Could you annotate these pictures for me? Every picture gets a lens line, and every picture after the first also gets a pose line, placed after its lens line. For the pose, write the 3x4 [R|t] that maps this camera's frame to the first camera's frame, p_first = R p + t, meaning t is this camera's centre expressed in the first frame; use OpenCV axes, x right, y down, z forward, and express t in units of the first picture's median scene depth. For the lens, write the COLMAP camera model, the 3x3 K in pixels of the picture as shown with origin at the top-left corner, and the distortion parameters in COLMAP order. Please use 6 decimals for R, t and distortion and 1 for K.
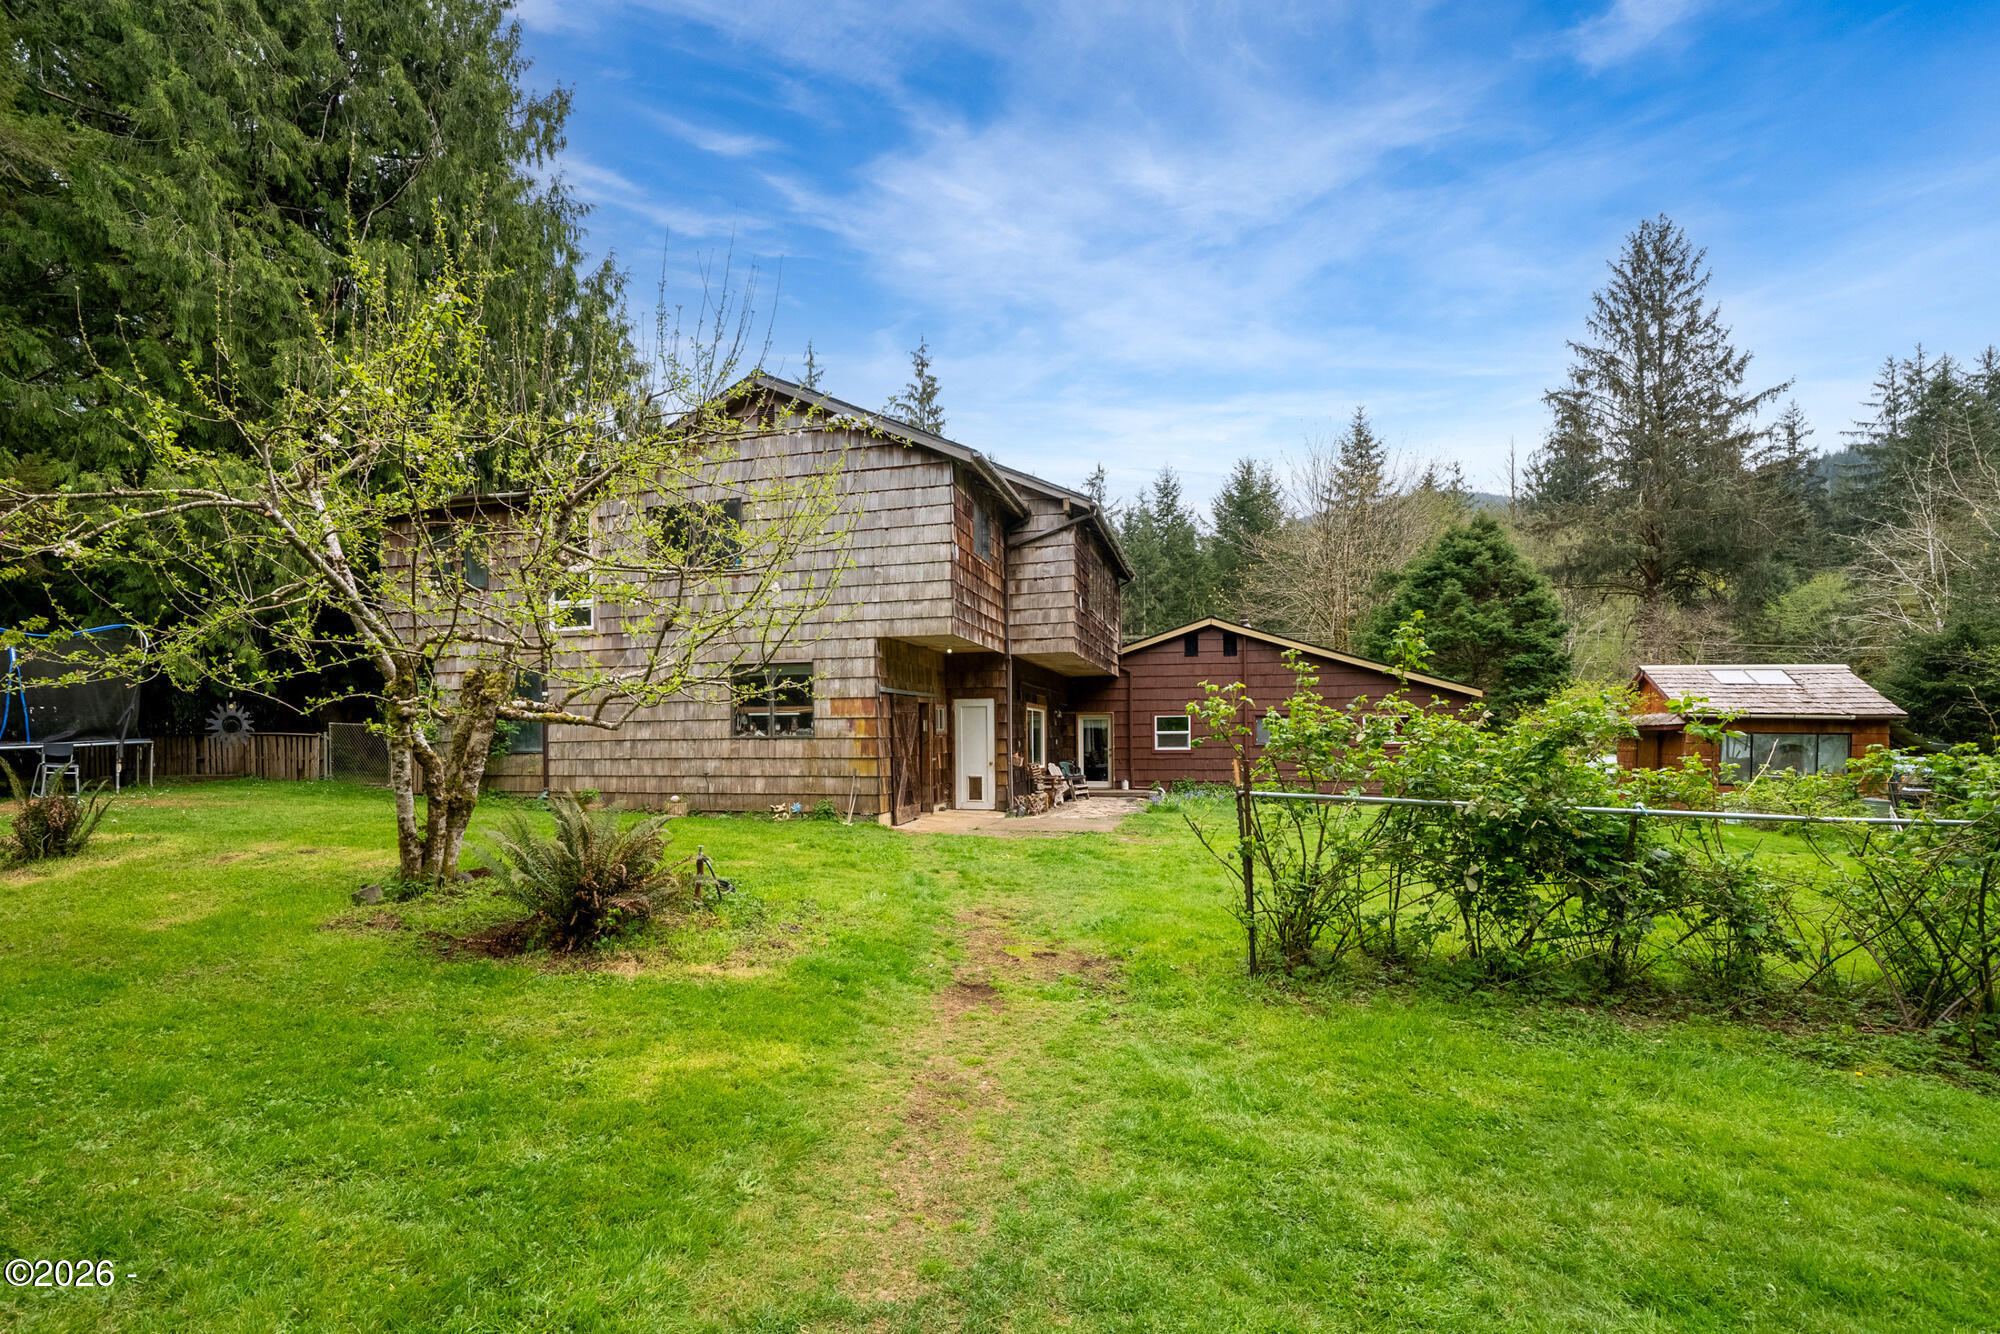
lens RADIAL K [[932.7, 0, 941.8], [0, 932.7, 738.7], [0, 0, 1]] dist [0.006448, 0.001301]
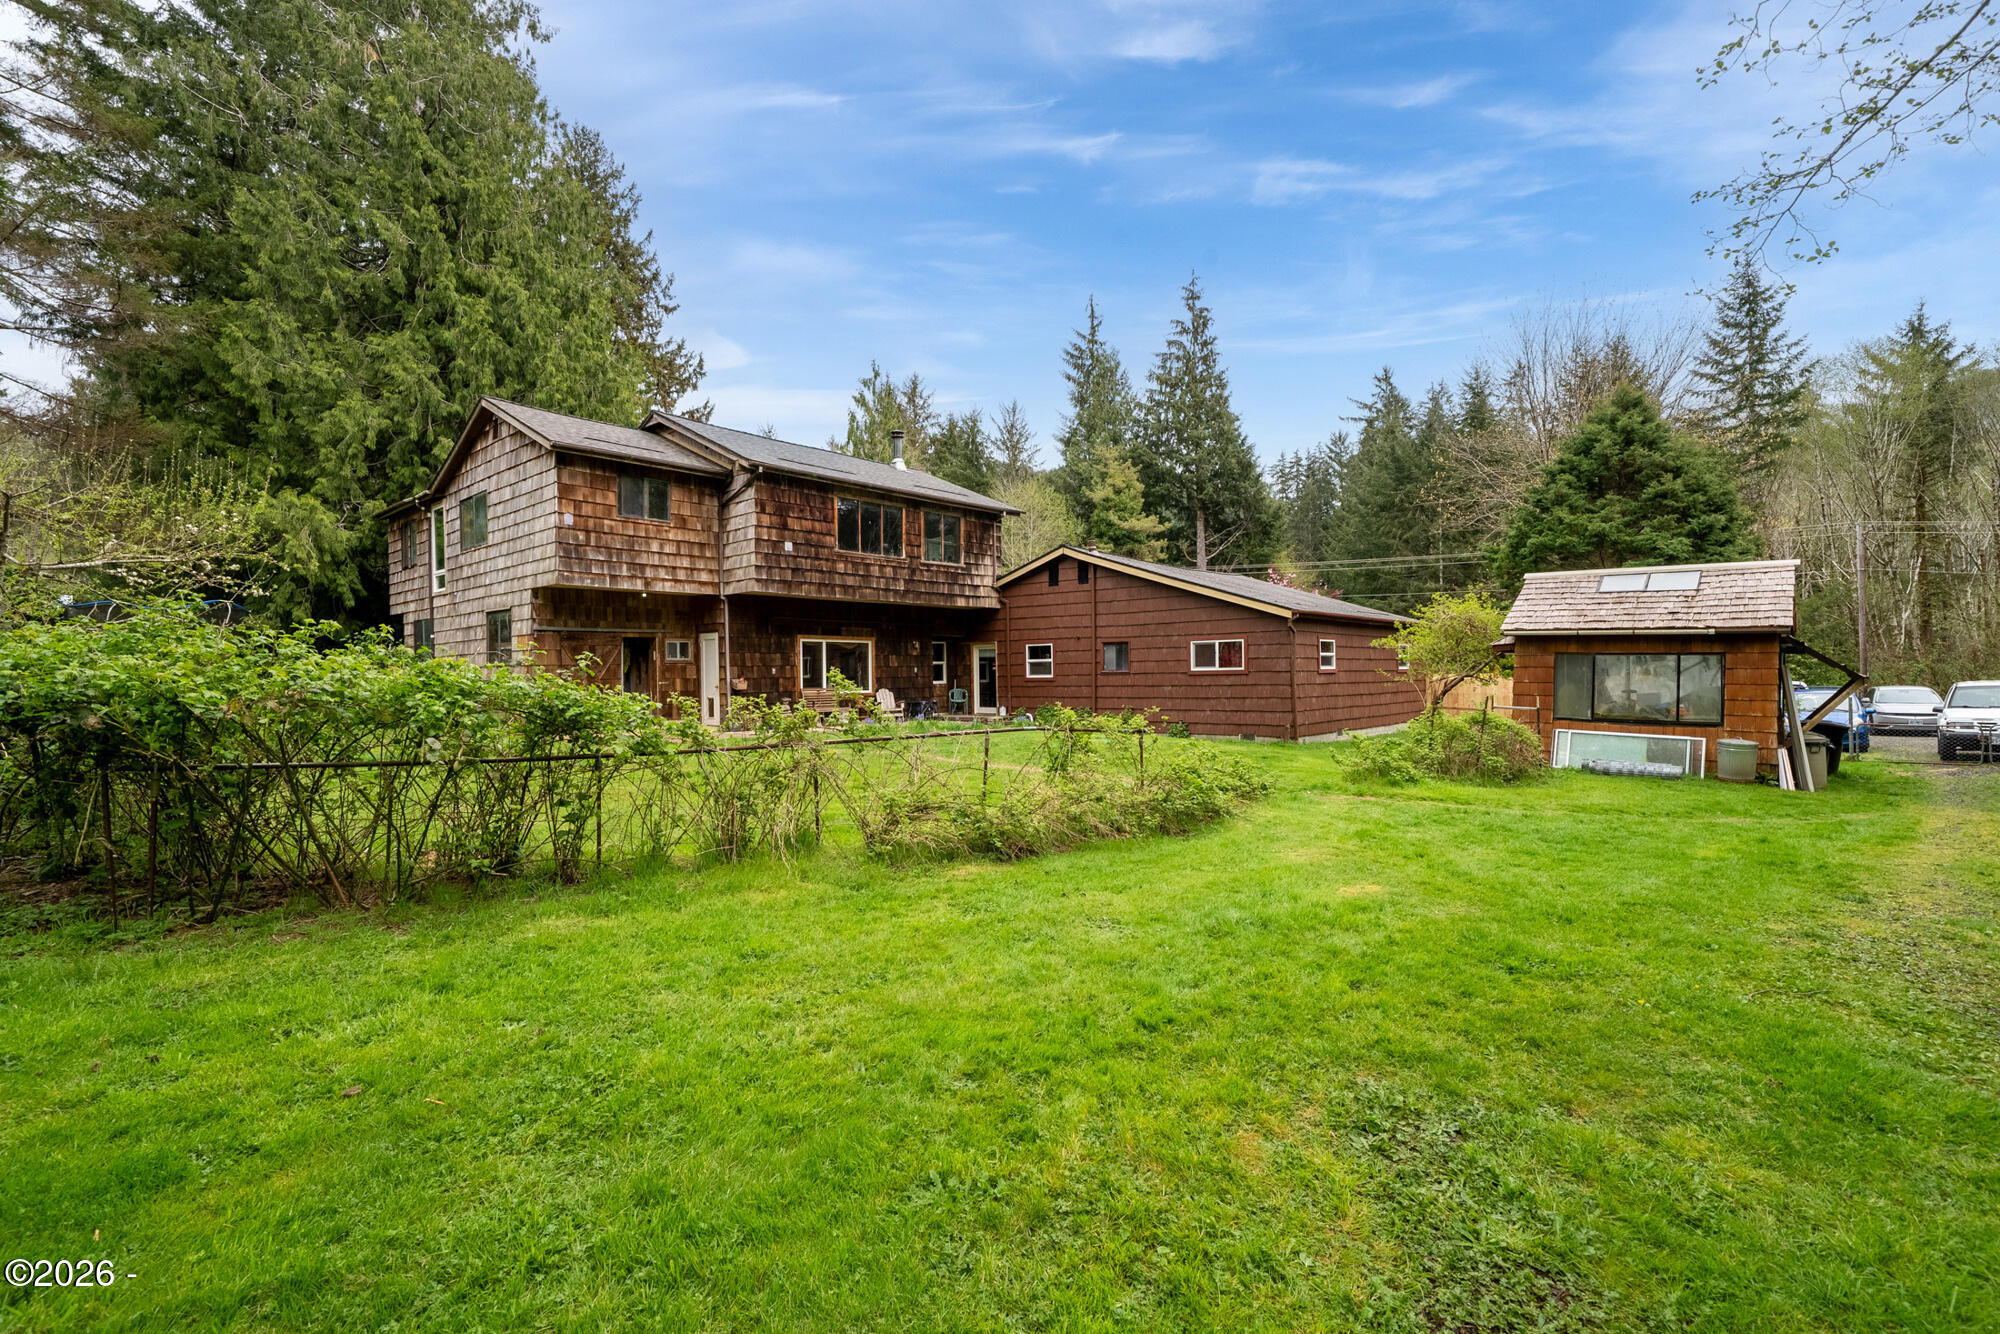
lens RADIAL K [[932.7, 0, 1012.3], [0, 932.7, 663.6], [0, 0, 1]] dist [0.006448, 0.001301]
pose [[0.906031, -0.010350, -0.423085, 0.651620], [0.004428, 0.999878, -0.014978, 0.011911], [0.423188, 0.011696, 0.905966, 0.057091]]
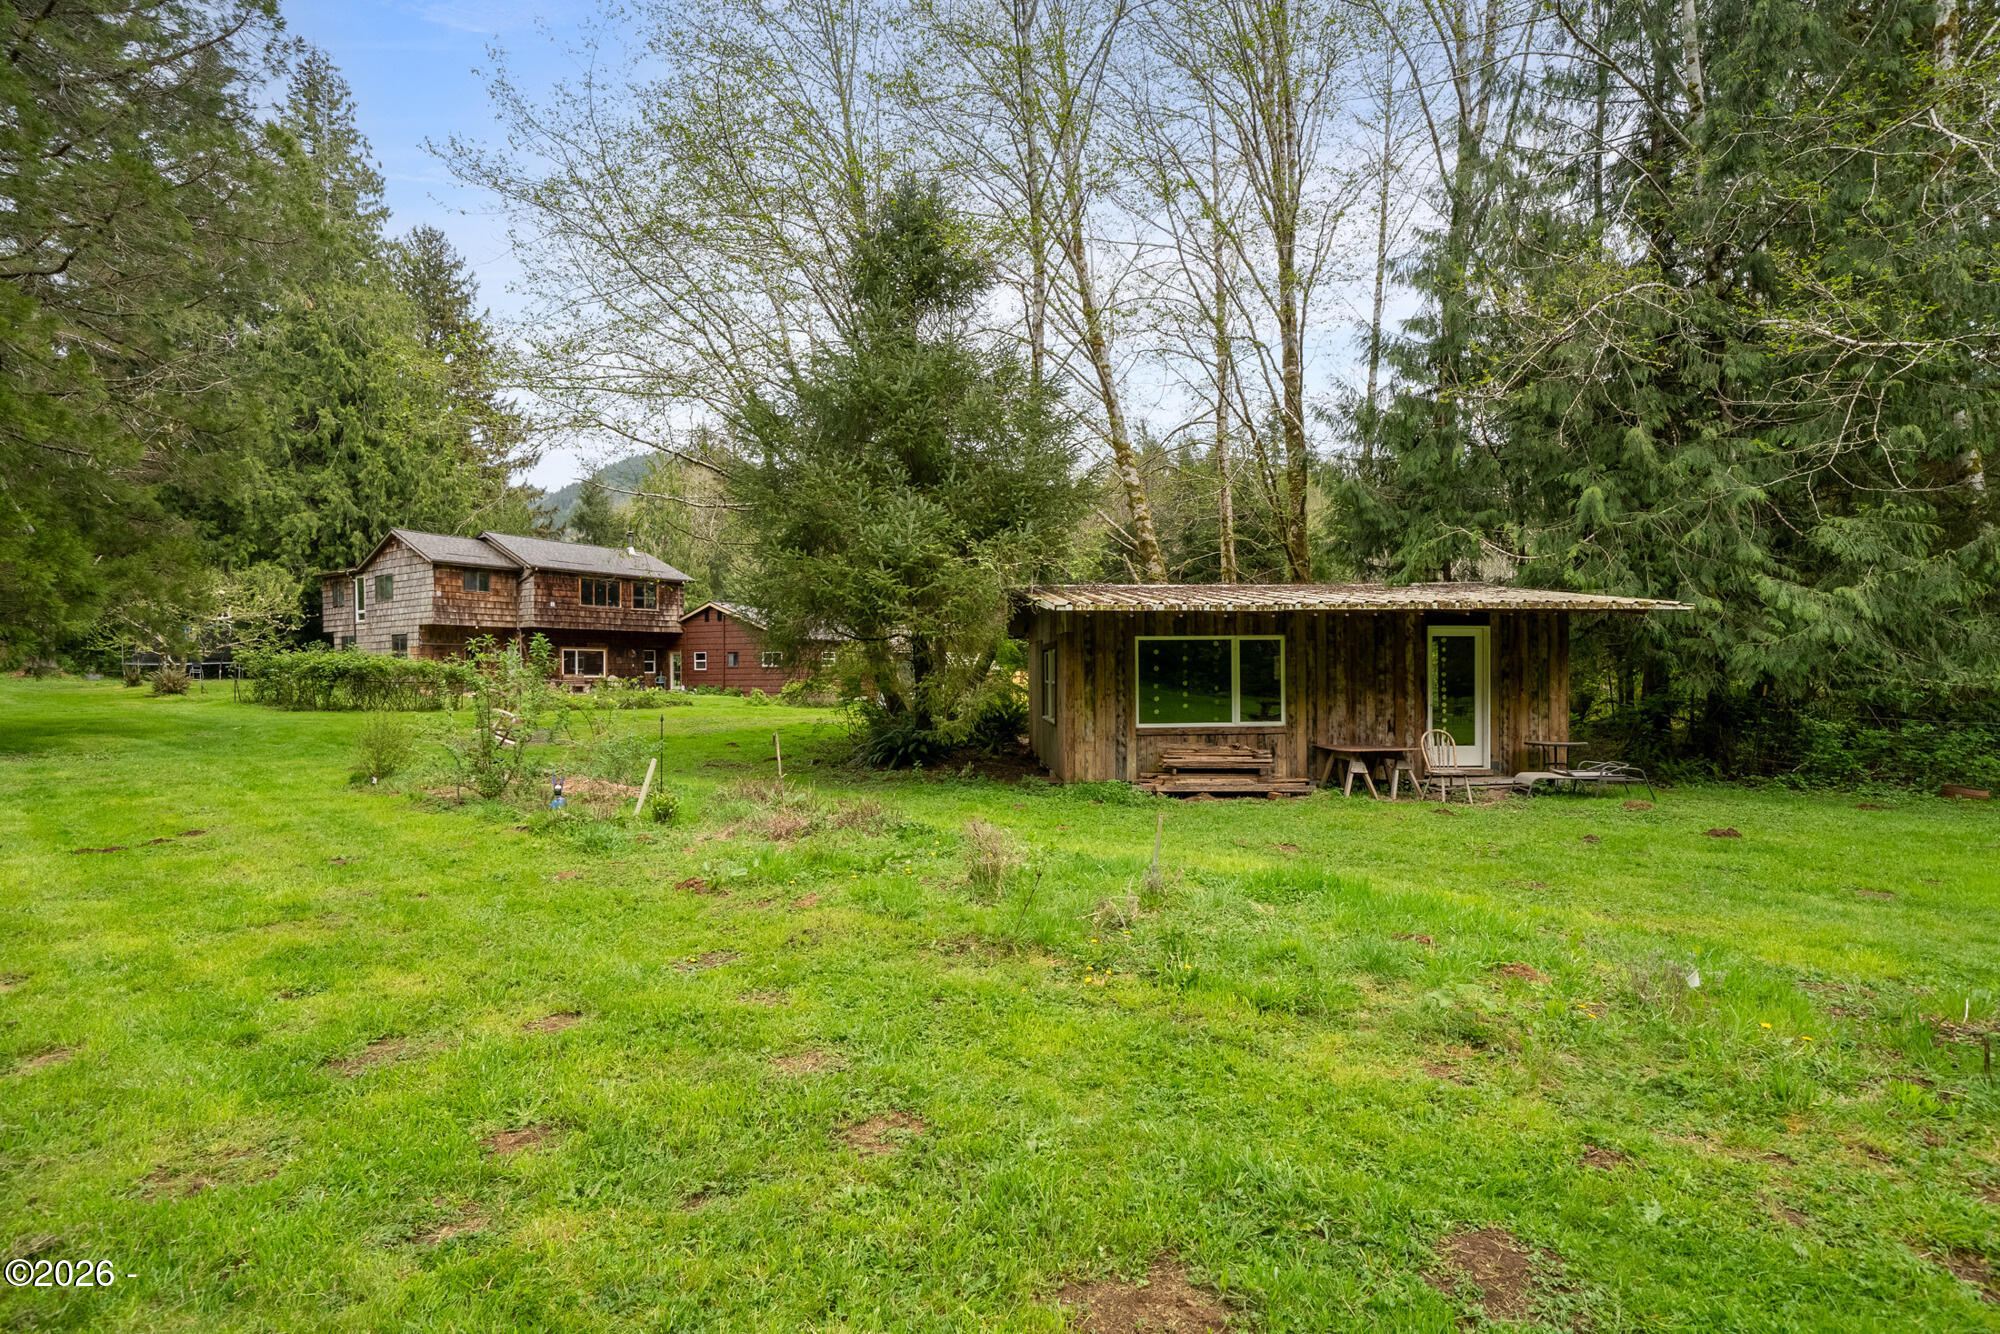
lens RADIAL K [[932.7, 0, 1009.0], [0, 932.7, 666.1], [0, 0, 1]] dist [0.006448, 0.001301]
pose [[0.955303, -0.001669, -0.295624, 1.428175], [-0.001687, 0.999937, -0.011097, 0.024350], [0.295624, 0.011100, 0.955240, -0.663816]]
